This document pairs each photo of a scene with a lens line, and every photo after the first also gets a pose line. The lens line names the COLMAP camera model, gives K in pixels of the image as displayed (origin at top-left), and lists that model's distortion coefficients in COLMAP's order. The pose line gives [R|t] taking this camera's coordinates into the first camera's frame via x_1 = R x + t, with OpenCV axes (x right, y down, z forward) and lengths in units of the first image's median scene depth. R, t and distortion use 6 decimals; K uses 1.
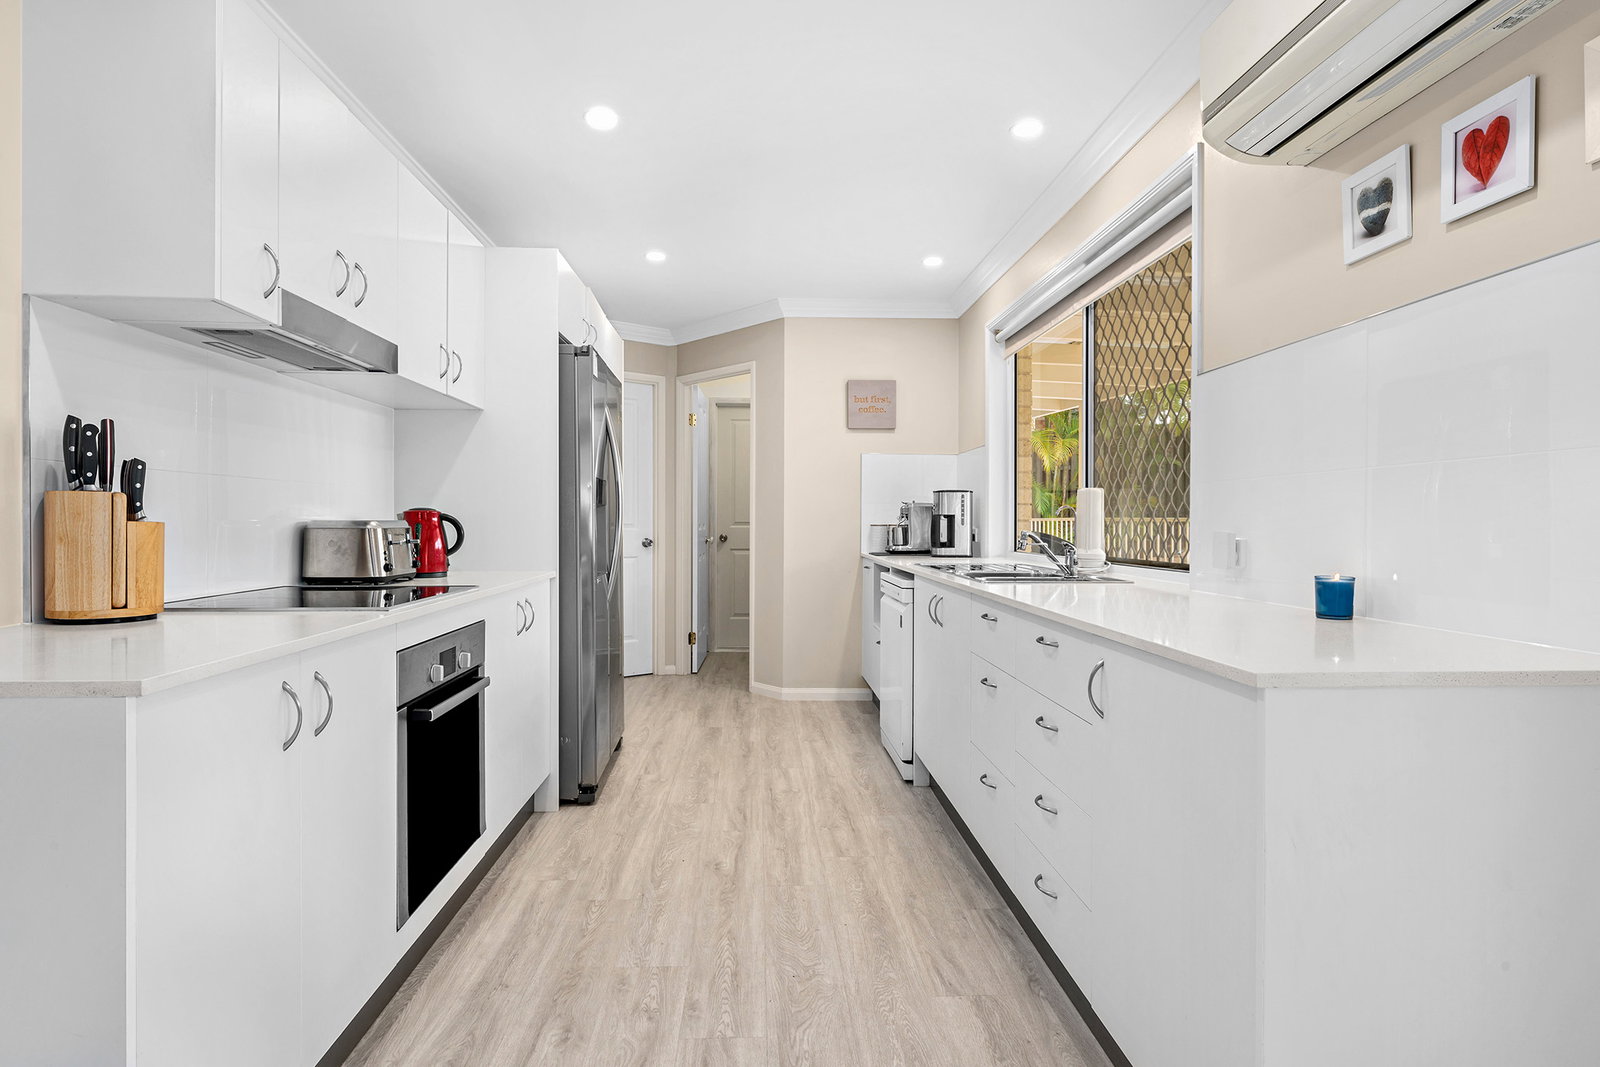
lens RADIAL K [[865.5, 0, 802.8], [0, 865.5, 529.0], [0, 0, 1]] dist [0.003091, -0.000613]
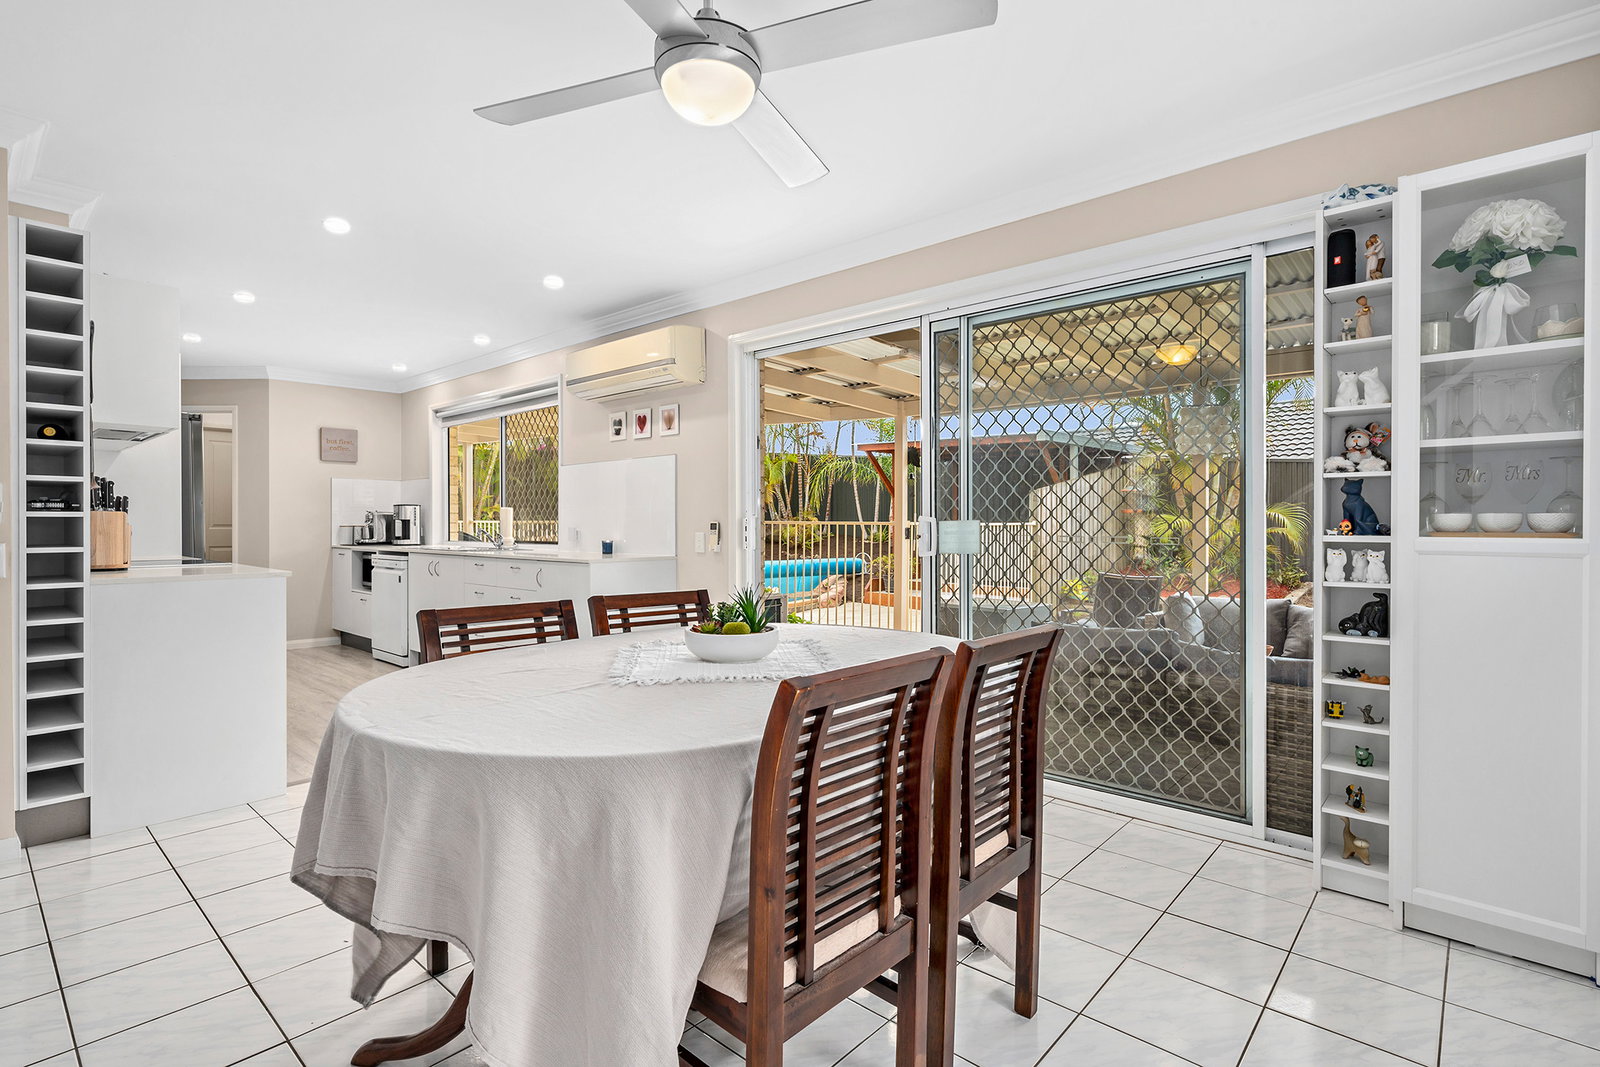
lens RADIAL K [[767.1, 0, 802.6], [0, 767.1, 530.6], [0, 0, 1]] dist [0.001051, 0.000113]
pose [[0.710720, -0.008699, 0.703421, -0.321232], [0.007960, 0.999959, 0.004322, 0.004025], [-0.703430, 0.002528, 0.710760, -0.563369]]
